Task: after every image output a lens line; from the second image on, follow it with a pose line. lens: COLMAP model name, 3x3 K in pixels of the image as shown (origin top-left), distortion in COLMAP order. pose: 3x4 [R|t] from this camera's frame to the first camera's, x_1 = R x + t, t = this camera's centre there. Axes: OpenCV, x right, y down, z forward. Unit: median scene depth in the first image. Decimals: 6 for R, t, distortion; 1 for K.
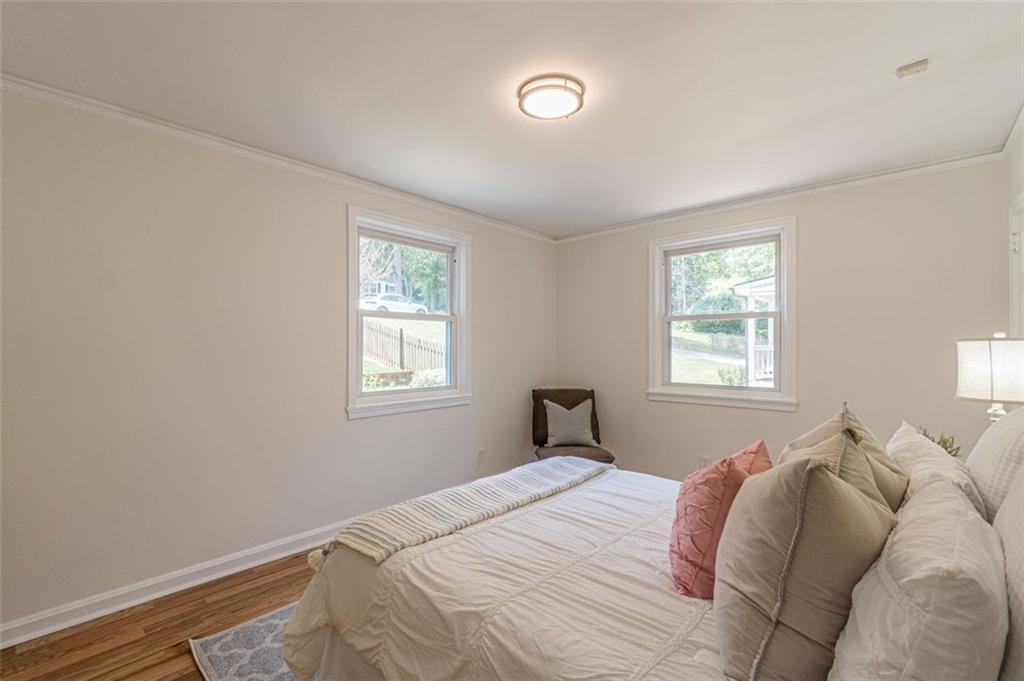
lens RADIAL K [[442.7, 0, 509.8], [0, 442.7, 341.7], [0, 0, 1]] dist [-0.000578, -0.000207]
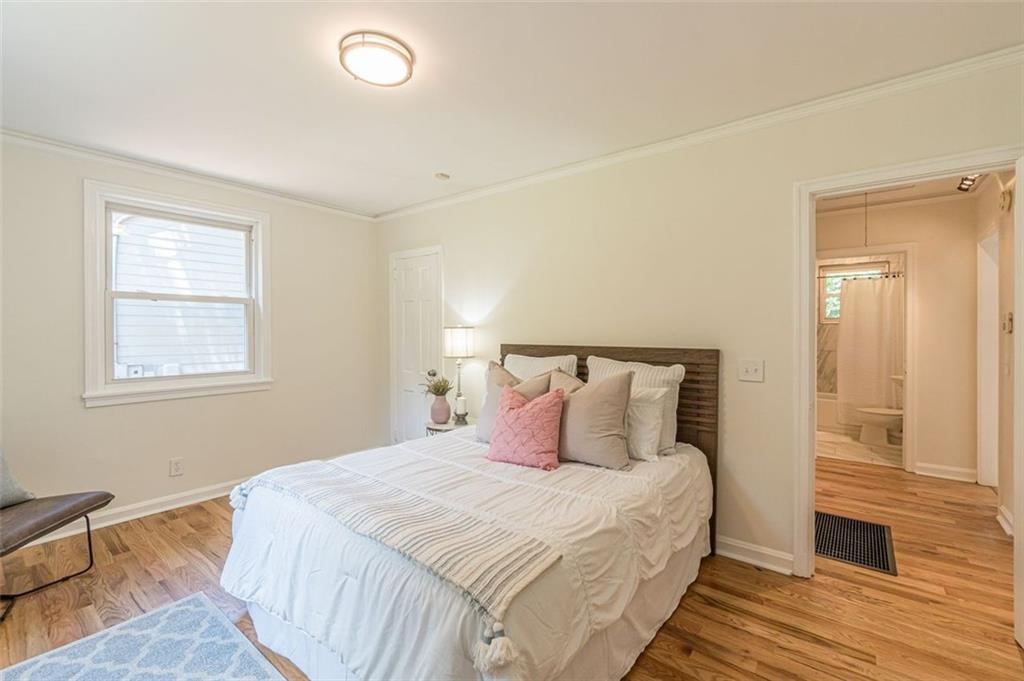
lens RADIAL K [[442.7, 0, 488.7], [0, 442.7, 333.9], [0, 0, 1]] dist [-0.000578, -0.000207]
pose [[-0.028799, -0.007090, 0.999560, -0.962614], [-0.009398, 0.999933, 0.006822, 0.007588], [-0.999541, -0.009197, -0.028864, 0.917789]]
